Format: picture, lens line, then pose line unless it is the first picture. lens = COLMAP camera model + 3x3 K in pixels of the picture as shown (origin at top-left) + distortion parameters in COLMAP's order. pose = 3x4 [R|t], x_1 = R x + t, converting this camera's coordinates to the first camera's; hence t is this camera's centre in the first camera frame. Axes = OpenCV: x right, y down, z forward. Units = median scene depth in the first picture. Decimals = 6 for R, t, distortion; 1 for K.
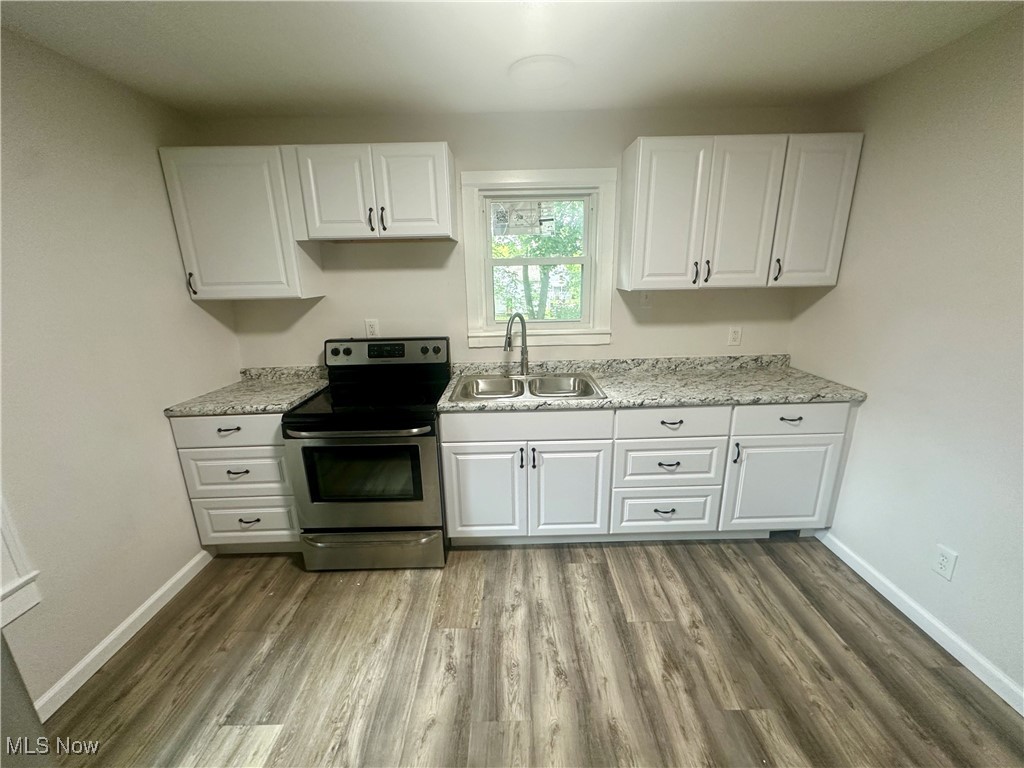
lens RADIAL K [[409.6, 0, 513.6], [0, 409.6, 383.3], [0, 0, 1]] dist [-0.004080, 0.000956]
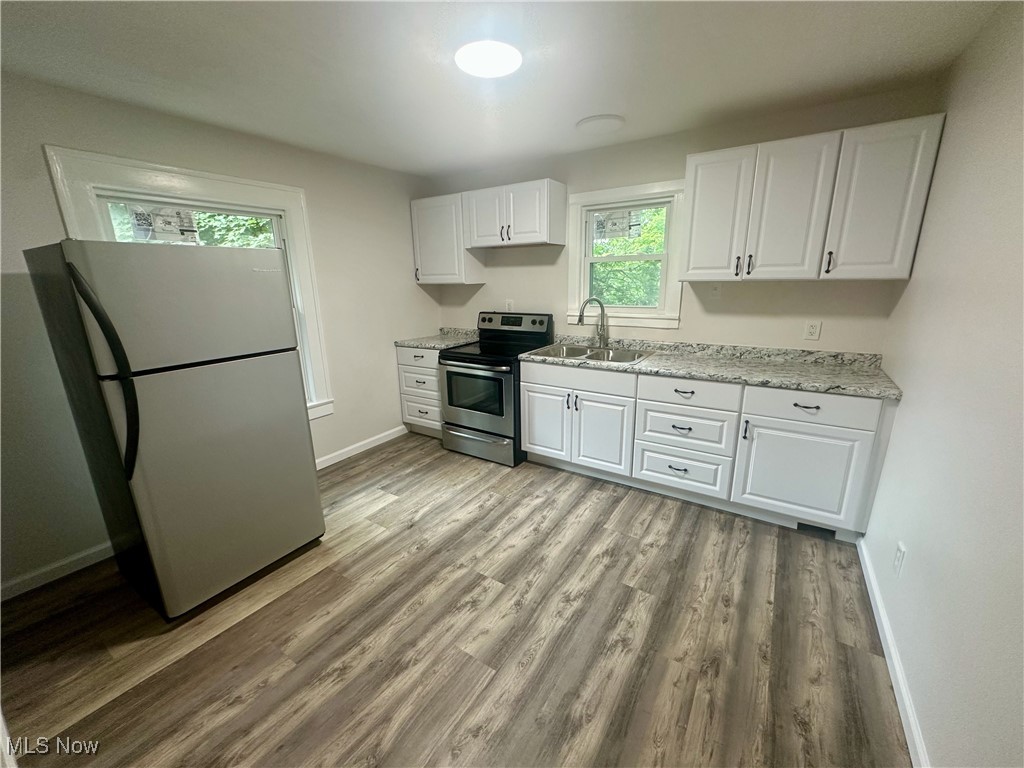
lens RADIAL K [[409.6, 0, 513.6], [0, 409.6, 383.3], [0, 0, 1]] dist [-0.004080, 0.000956]
pose [[0.833253, 0.144185, -0.533761, 0.596497], [-0.143266, 0.988731, 0.043434, 0.089314], [0.534008, 0.040278, 0.844519, -0.269382]]
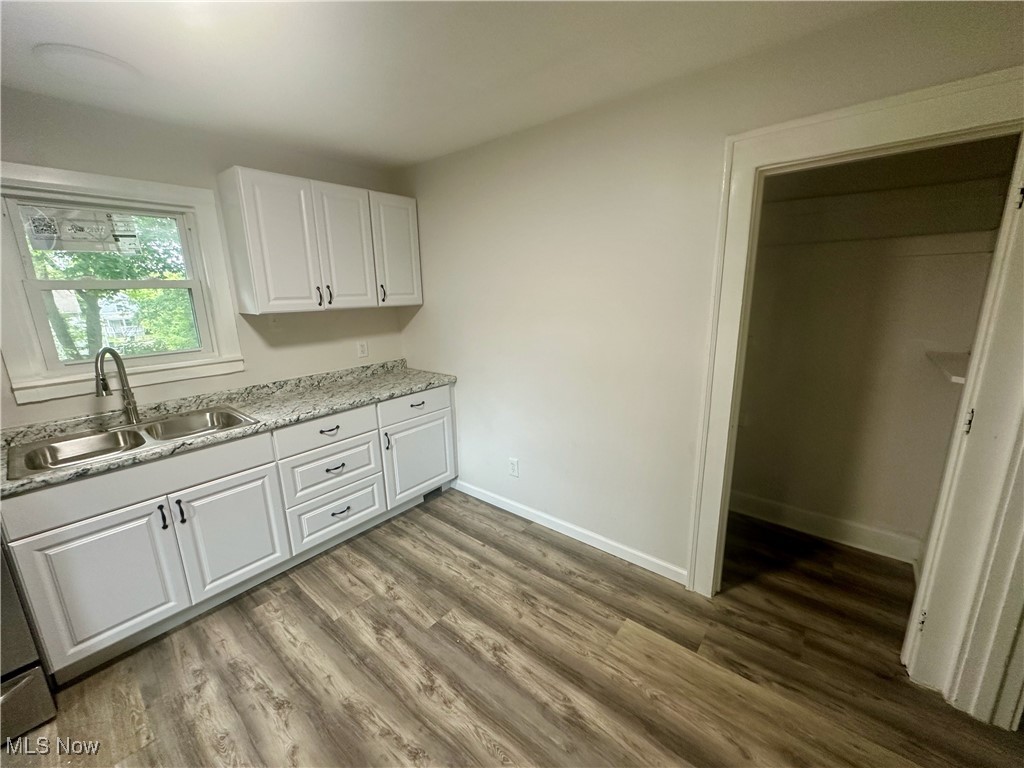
lens RADIAL K [[409.6, 0, 513.6], [0, 409.6, 383.3], [0, 0, 1]] dist [-0.004080, 0.000956]
pose [[0.641923, -0.166899, 0.748385, -0.098521], [0.211875, 0.976631, 0.036066, 0.038223], [-0.736915, 0.135413, 0.662283, -0.110880]]
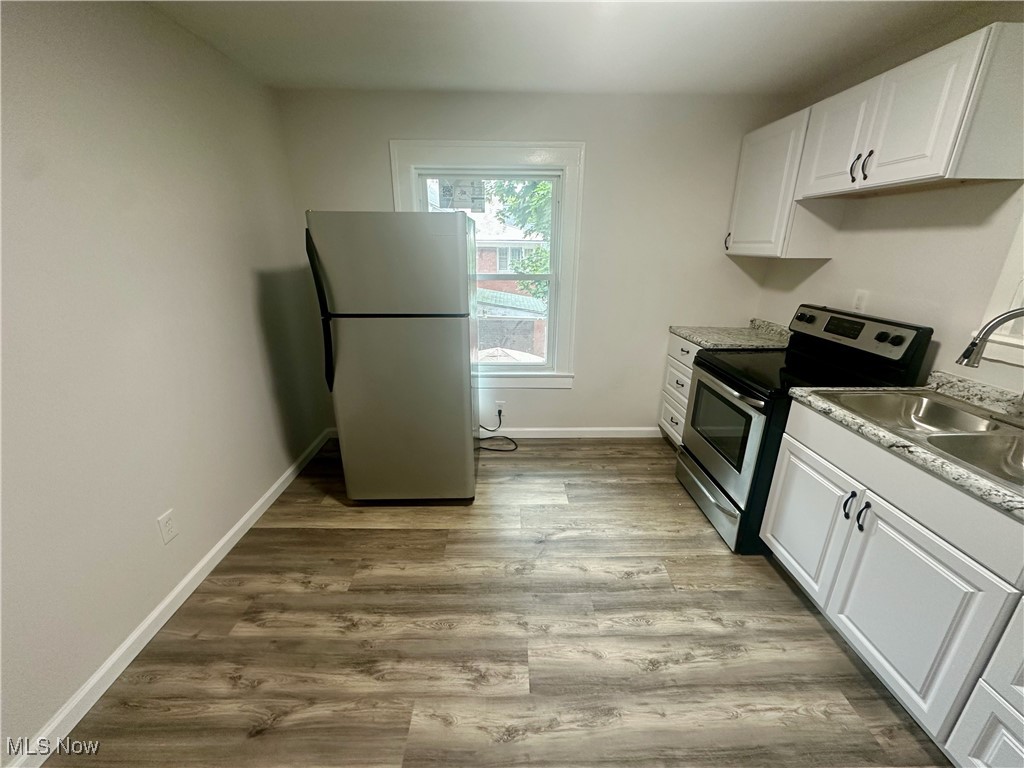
lens RADIAL K [[409.6, 0, 513.6], [0, 409.6, 383.3], [0, 0, 1]] dist [-0.004080, 0.000956]
pose [[0.011741, 0.340713, -0.940094, 0.596312], [-0.267324, 0.907008, 0.325383, -0.077669], [0.963535, 0.247489, 0.101730, 0.330274]]
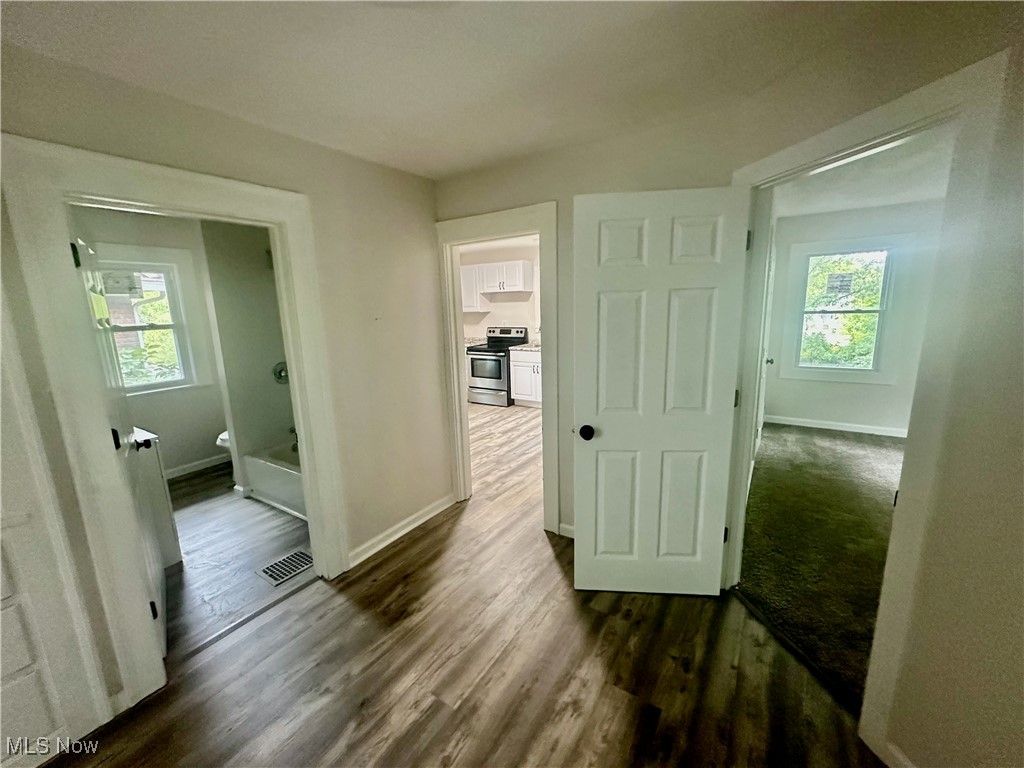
lens RADIAL K [[409.6, 0, 513.6], [0, 409.6, 383.3], [0, 0, 1]] dist [-0.004080, 0.000956]
pose [[0.838520, 0.100748, -0.535476, 1.407155], [-0.132238, 0.991003, -0.020622, 0.355008], [0.528581, 0.088102, 0.844299, -1.415921]]
